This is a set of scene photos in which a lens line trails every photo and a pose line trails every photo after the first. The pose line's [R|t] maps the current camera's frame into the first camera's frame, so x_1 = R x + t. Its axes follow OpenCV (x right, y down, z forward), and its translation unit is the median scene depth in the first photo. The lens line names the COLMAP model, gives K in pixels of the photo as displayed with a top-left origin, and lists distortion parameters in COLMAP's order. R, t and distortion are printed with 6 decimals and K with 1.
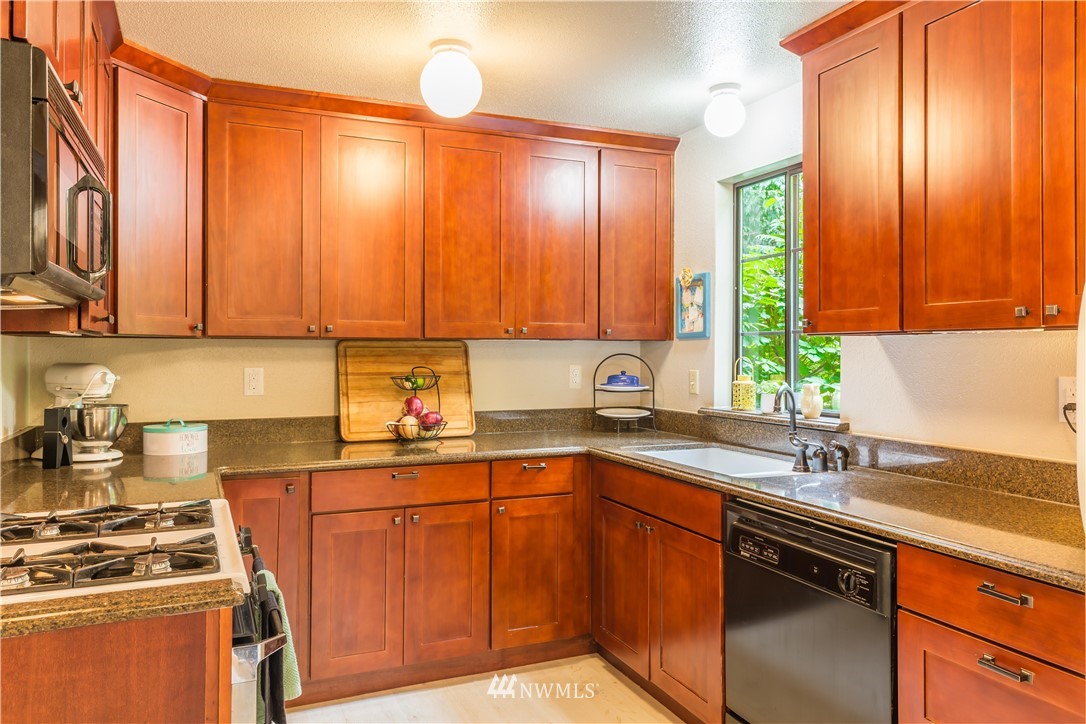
lens RADIAL K [[824.3, 0, 618.1], [0, 824.3, 341.3], [0, 0, 1]] dist [0.006374, 0.004163]
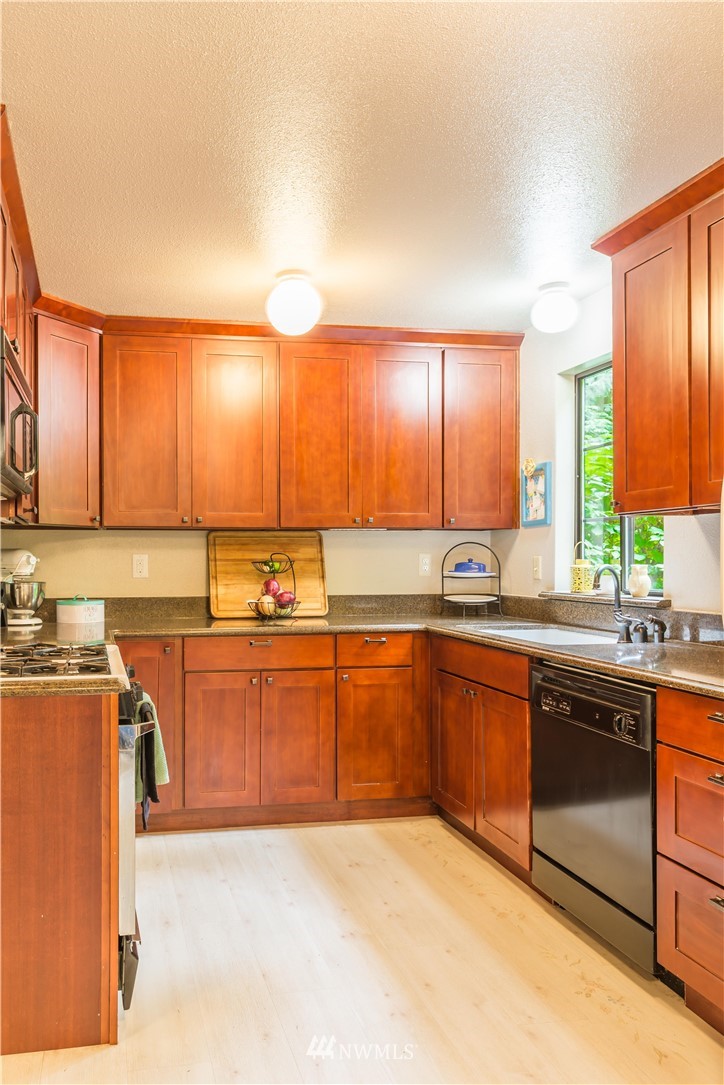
lens RADIAL K [[1017.8, 0, 362.0], [0, 1017.8, 542.5], [0, 0, 1]] dist [-0.004674, -0.002201]
pose [[0.976321, -0.017833, -0.215591, 0.184788], [0.013154, 0.999646, -0.023120, 0.053197], [0.215927, 0.019737, 0.976210, -0.356921]]
